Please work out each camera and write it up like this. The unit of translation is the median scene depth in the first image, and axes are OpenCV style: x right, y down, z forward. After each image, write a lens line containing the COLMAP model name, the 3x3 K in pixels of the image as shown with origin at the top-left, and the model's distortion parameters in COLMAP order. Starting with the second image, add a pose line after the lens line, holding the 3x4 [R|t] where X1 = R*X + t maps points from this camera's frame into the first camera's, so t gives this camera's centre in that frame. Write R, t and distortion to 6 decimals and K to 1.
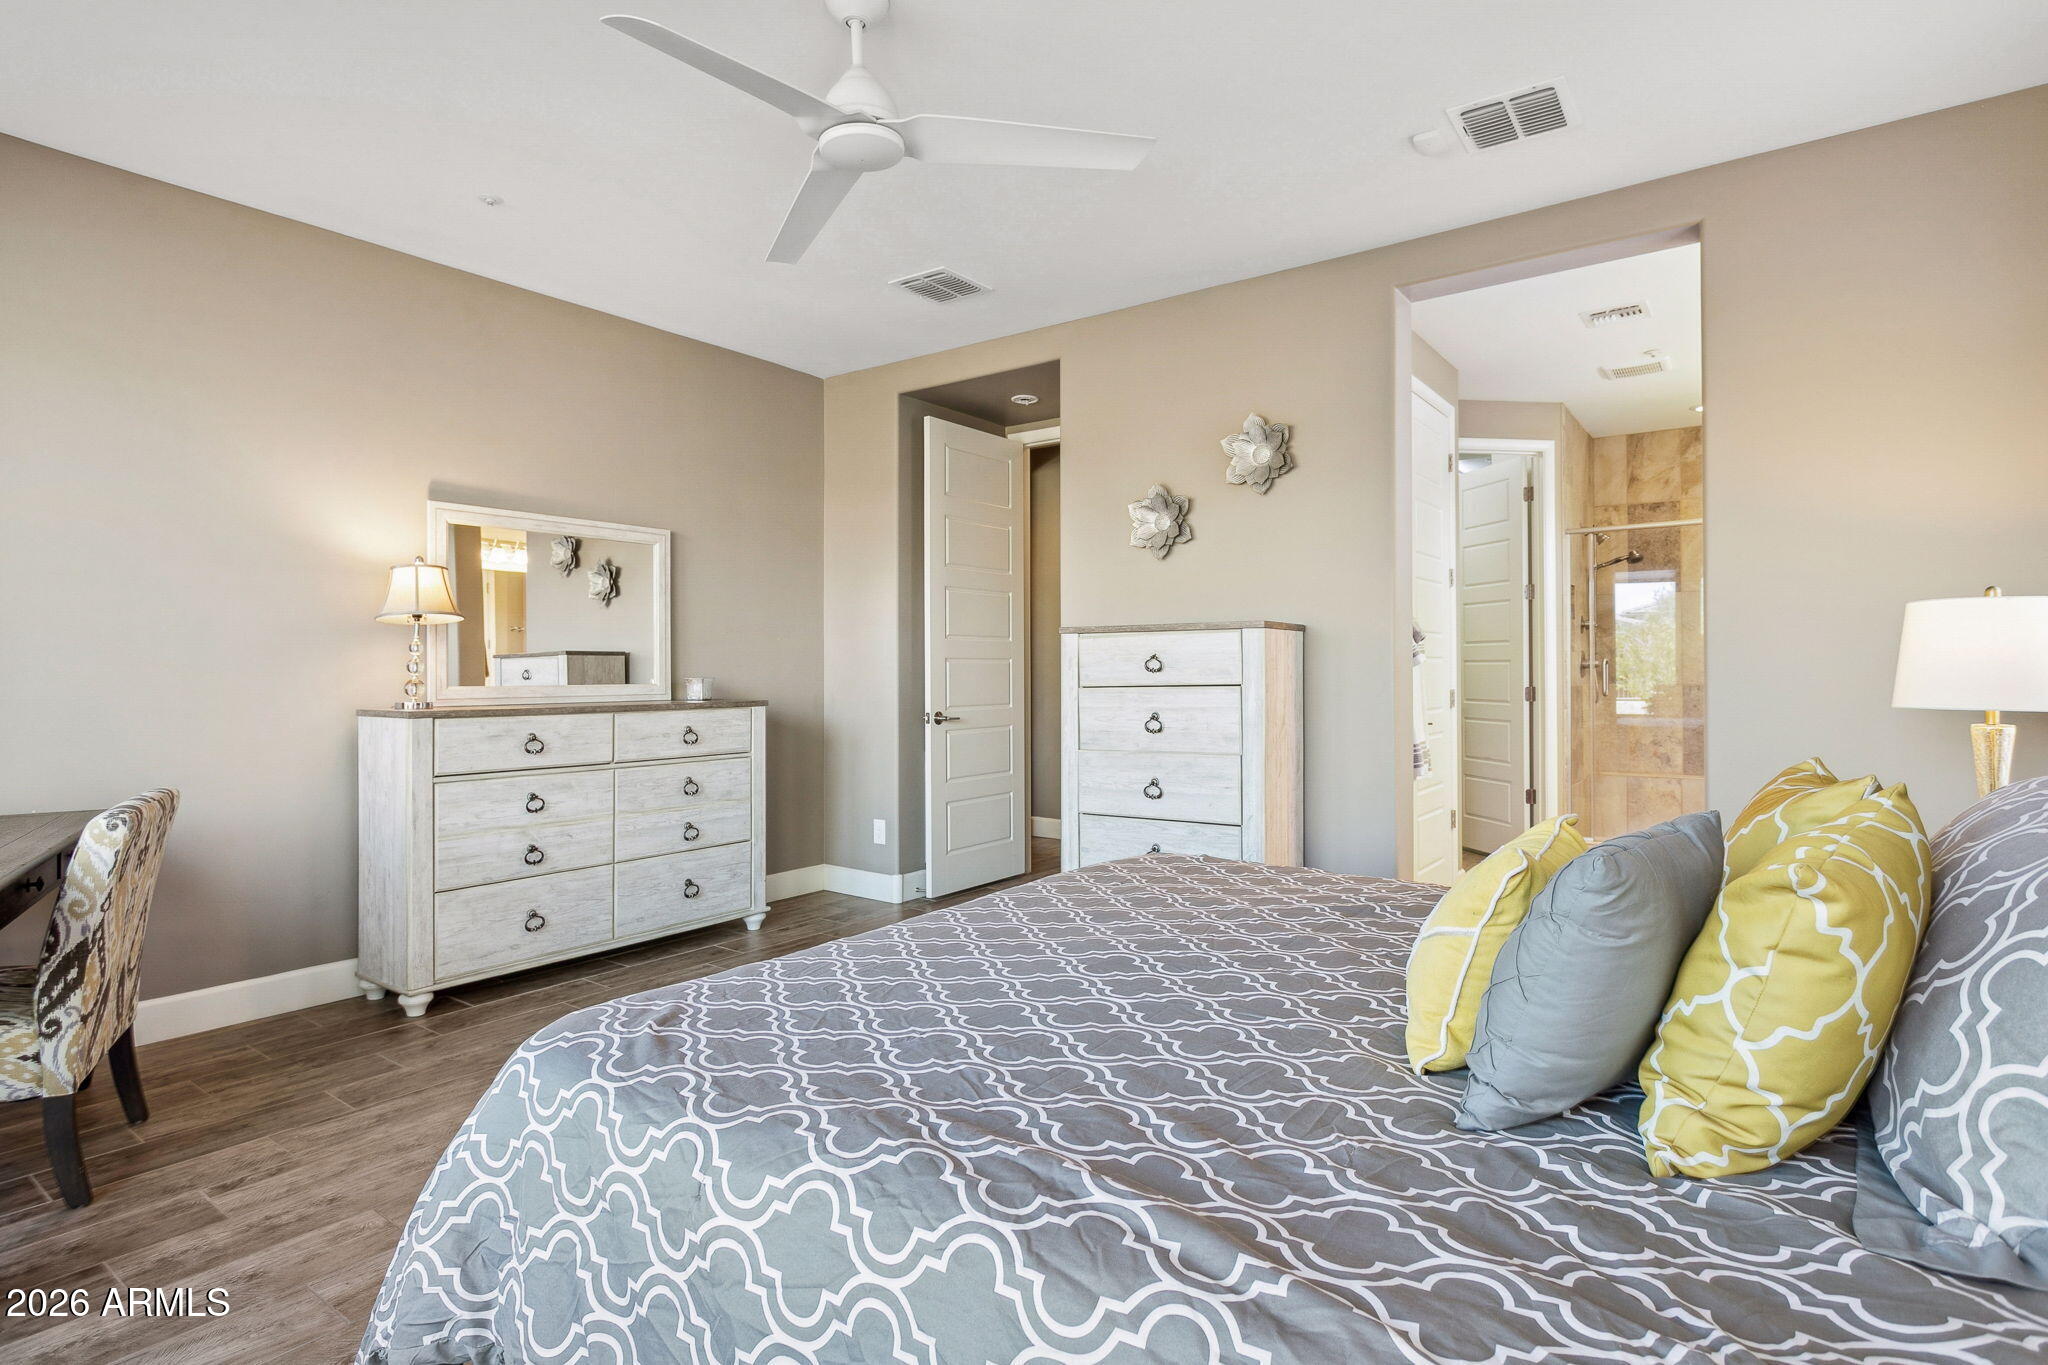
lens RADIAL K [[1036.9, 0, 1017.4], [0, 1036.9, 664.8], [0, 0, 1]] dist [-0.006424, 0.002973]
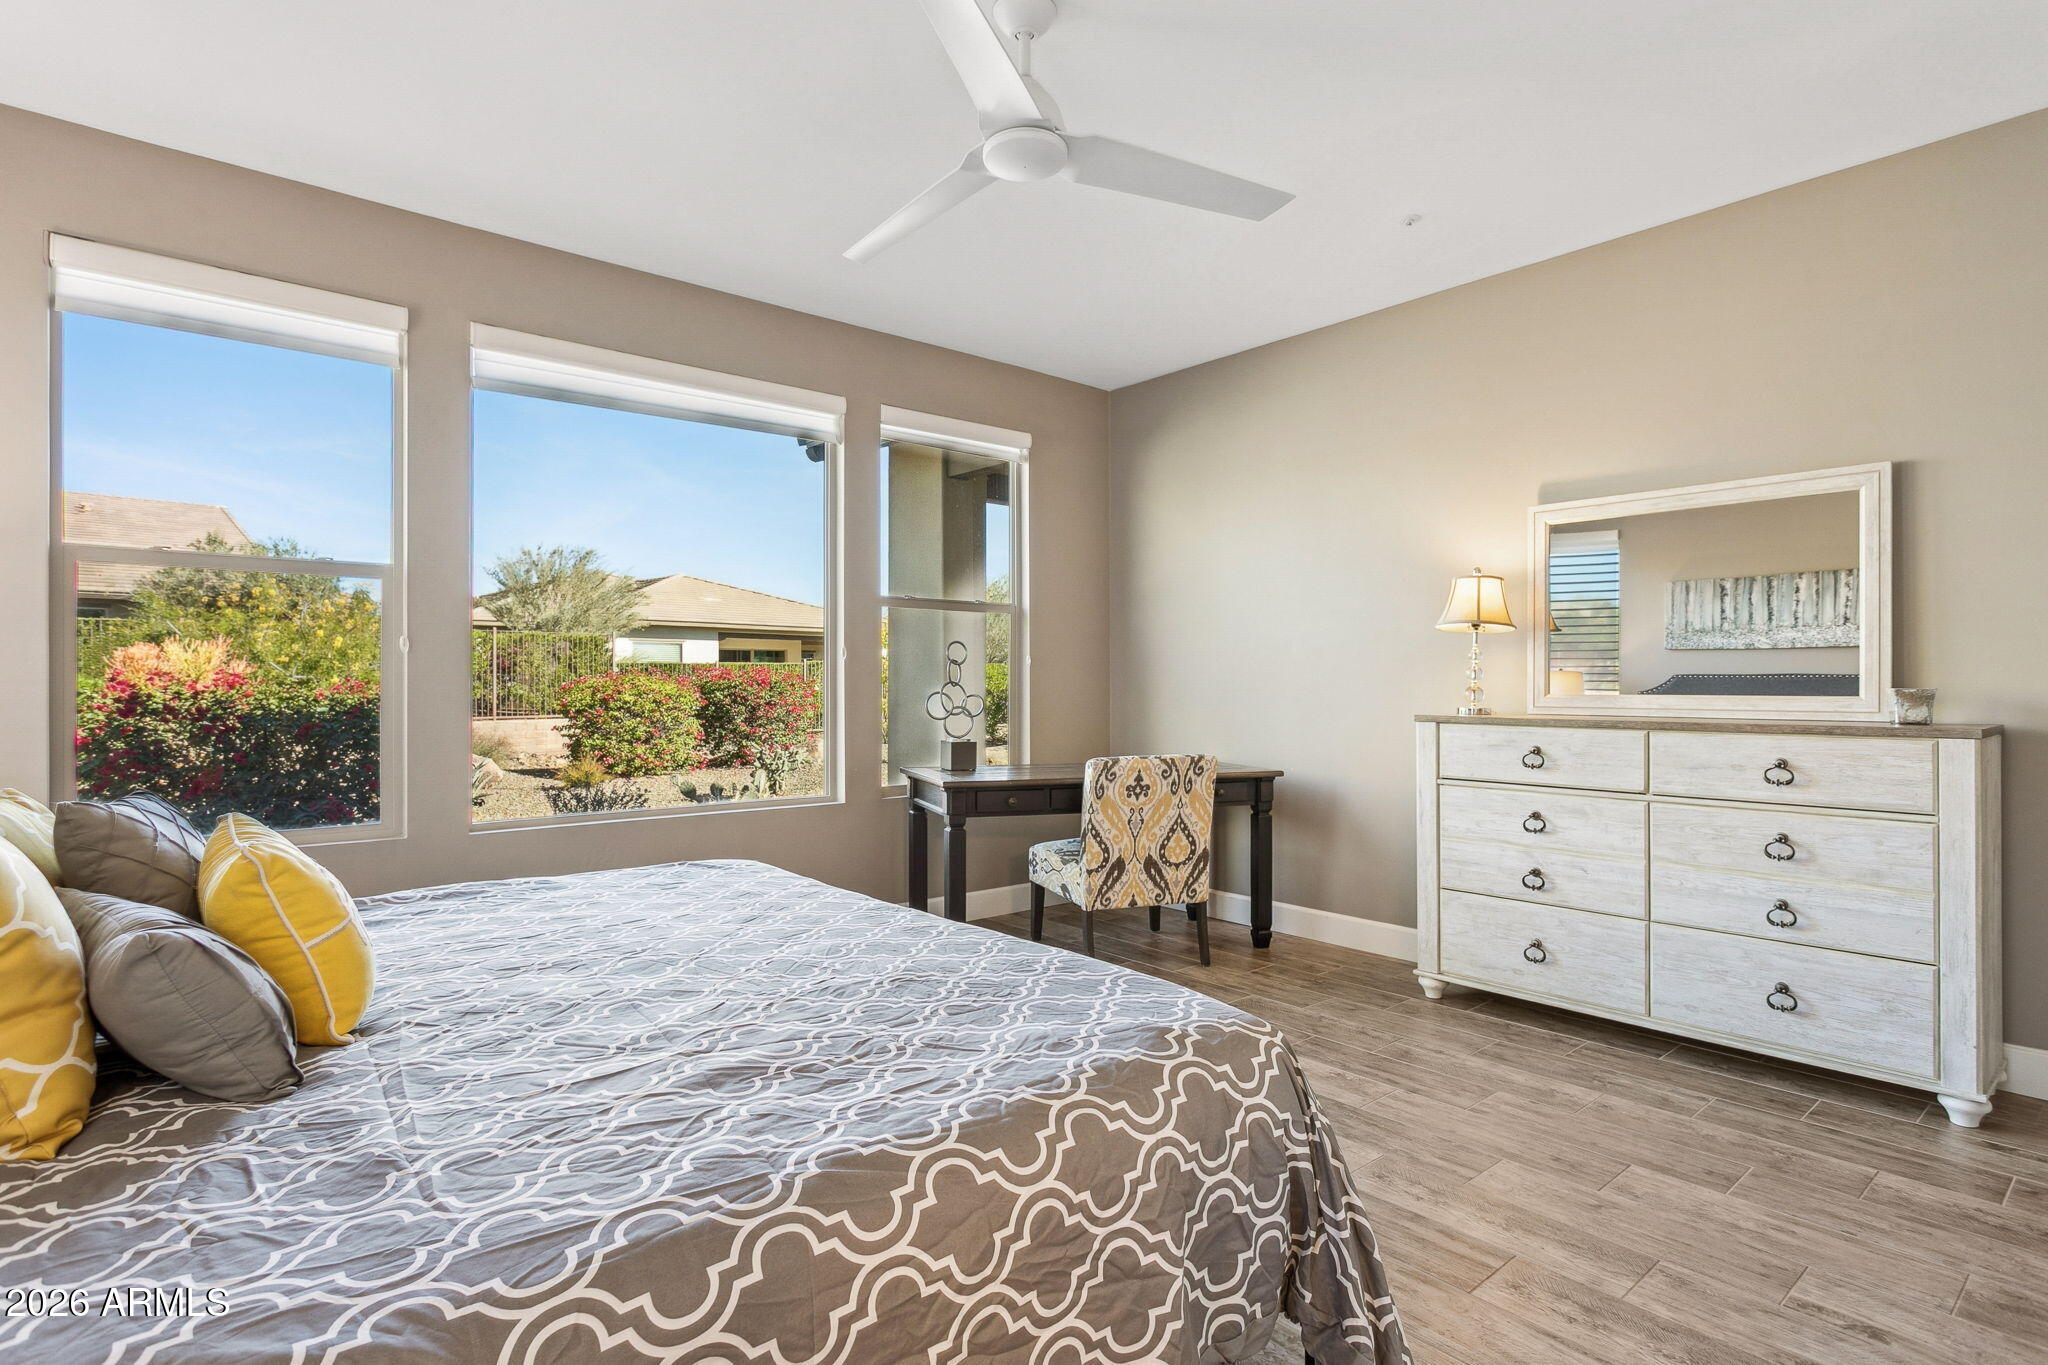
lens RADIAL K [[1036.9, 0, 1007.8], [0, 1036.9, 693.0], [0, 0, 1]] dist [-0.006424, 0.002973]
pose [[-0.221866, 0.008876, -0.975037, 0.543467], [0.001403, 0.999960, 0.008784, 0.011441], [0.975076, 0.000581, -0.221870, 0.778234]]
